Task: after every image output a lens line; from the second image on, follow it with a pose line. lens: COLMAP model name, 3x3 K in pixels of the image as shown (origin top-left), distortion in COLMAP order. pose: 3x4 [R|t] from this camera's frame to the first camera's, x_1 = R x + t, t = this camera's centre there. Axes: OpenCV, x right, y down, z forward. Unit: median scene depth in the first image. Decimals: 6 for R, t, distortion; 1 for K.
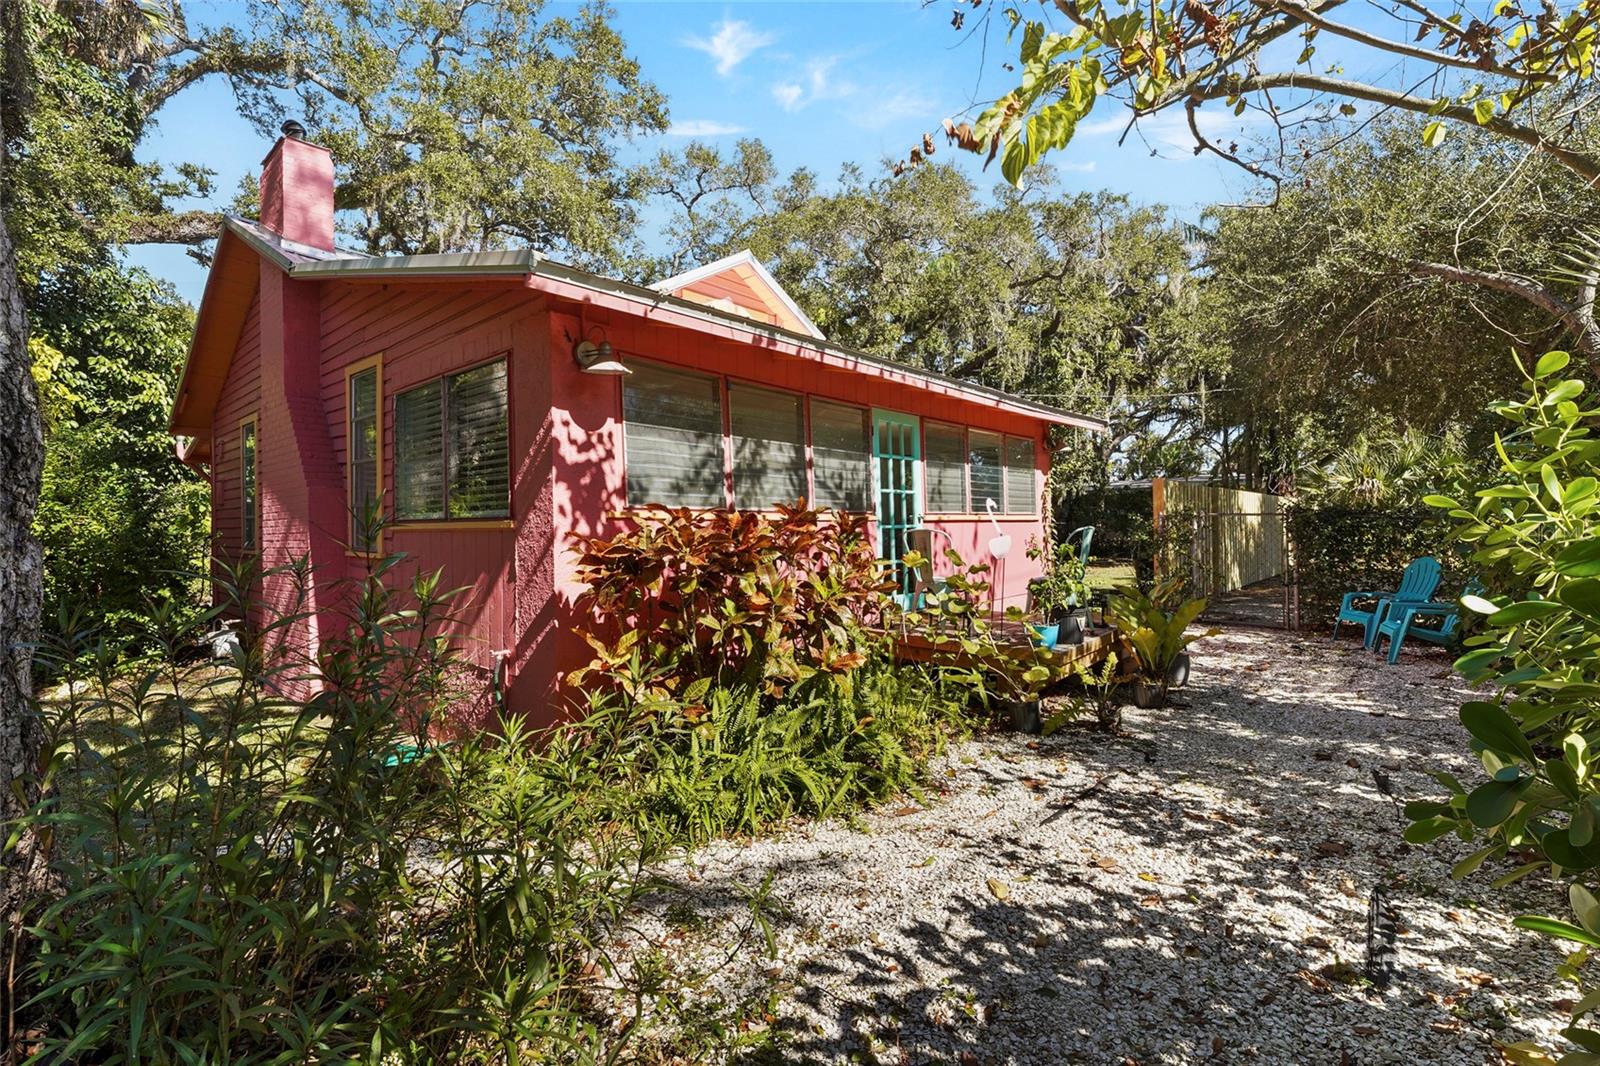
lens RADIAL K [[717.4, 0, 800.3], [0, 717.4, 535.5], [0, 0, 1]] dist [0.000915, 0.000038]
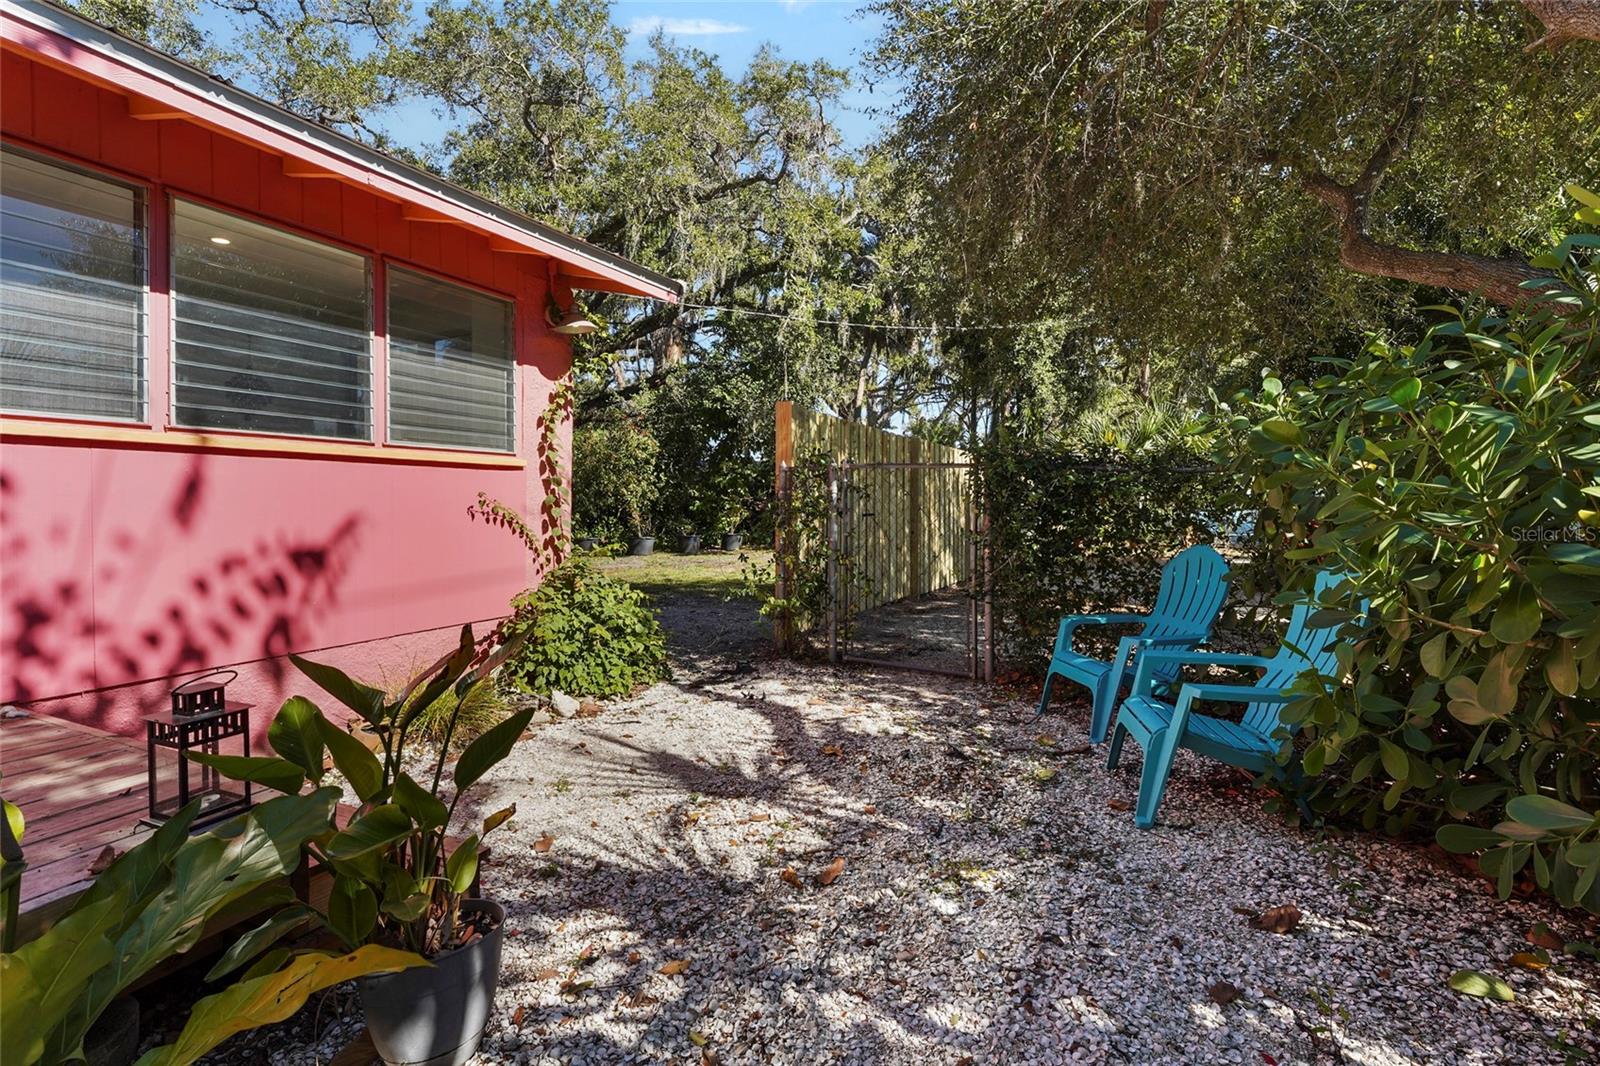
lens RADIAL K [[717.4, 0, 796.4], [0, 717.4, 523.0], [0, 0, 1]] dist [-0.002910, -0.000451]
pose [[0.967408, 0.008796, 0.253070, 0.223299], [-0.011453, 0.999894, 0.009026, 0.005853], [-0.252964, -0.011631, 0.967406, 0.277664]]
